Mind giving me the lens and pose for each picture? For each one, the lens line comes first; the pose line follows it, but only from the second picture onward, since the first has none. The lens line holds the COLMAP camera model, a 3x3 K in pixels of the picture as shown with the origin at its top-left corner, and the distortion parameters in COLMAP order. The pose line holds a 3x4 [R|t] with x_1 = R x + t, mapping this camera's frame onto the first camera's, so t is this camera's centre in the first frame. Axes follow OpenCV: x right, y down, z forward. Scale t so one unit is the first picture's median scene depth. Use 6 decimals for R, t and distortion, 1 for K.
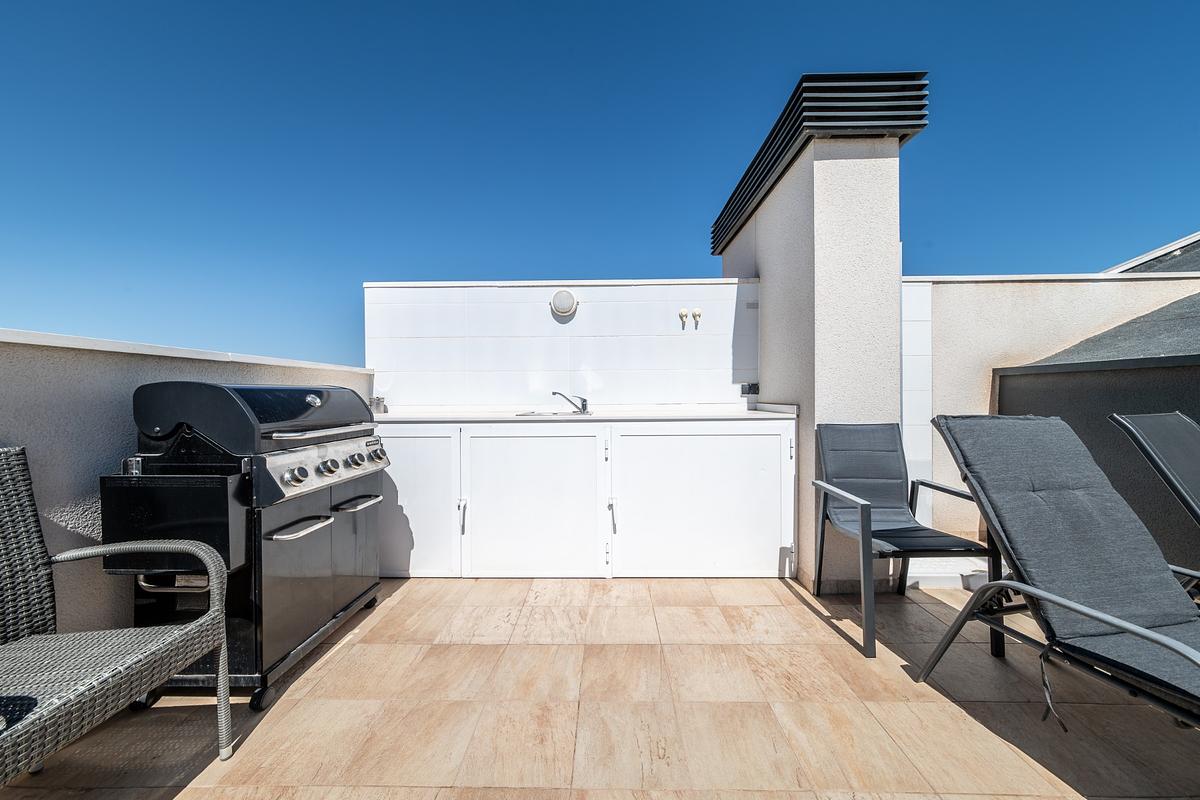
lens RADIAL K [[424.0, 0, 597.0], [0, 424.0, 401.0], [0, 0, 1]] dist [0.003629, 0.000705]
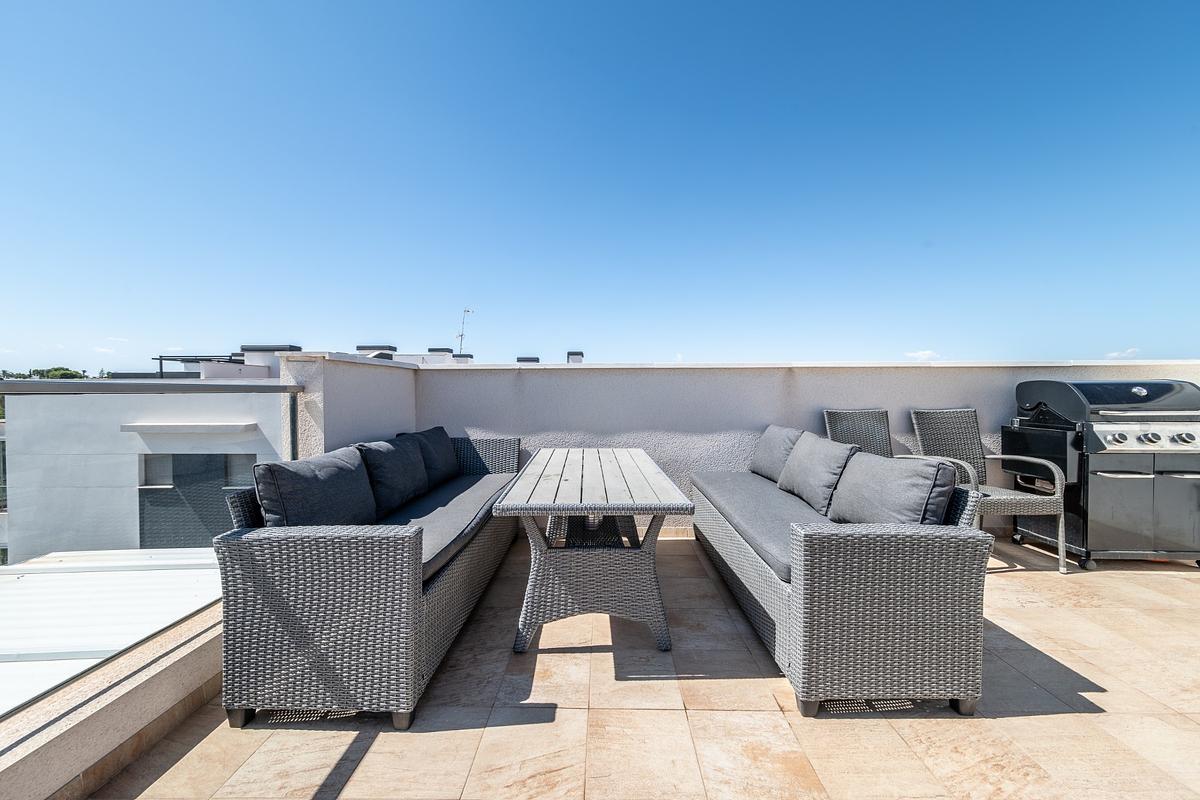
lens RADIAL K [[424.0, 0, 593.3], [0, 424.0, 401.7], [0, 0, 1]] dist [0.003629, 0.000705]
pose [[0.010246, 0.017723, -0.999790, 0.888051], [-0.011250, 0.999782, 0.017608, 0.037325], [0.999884, 0.011067, 0.010443, -0.997628]]
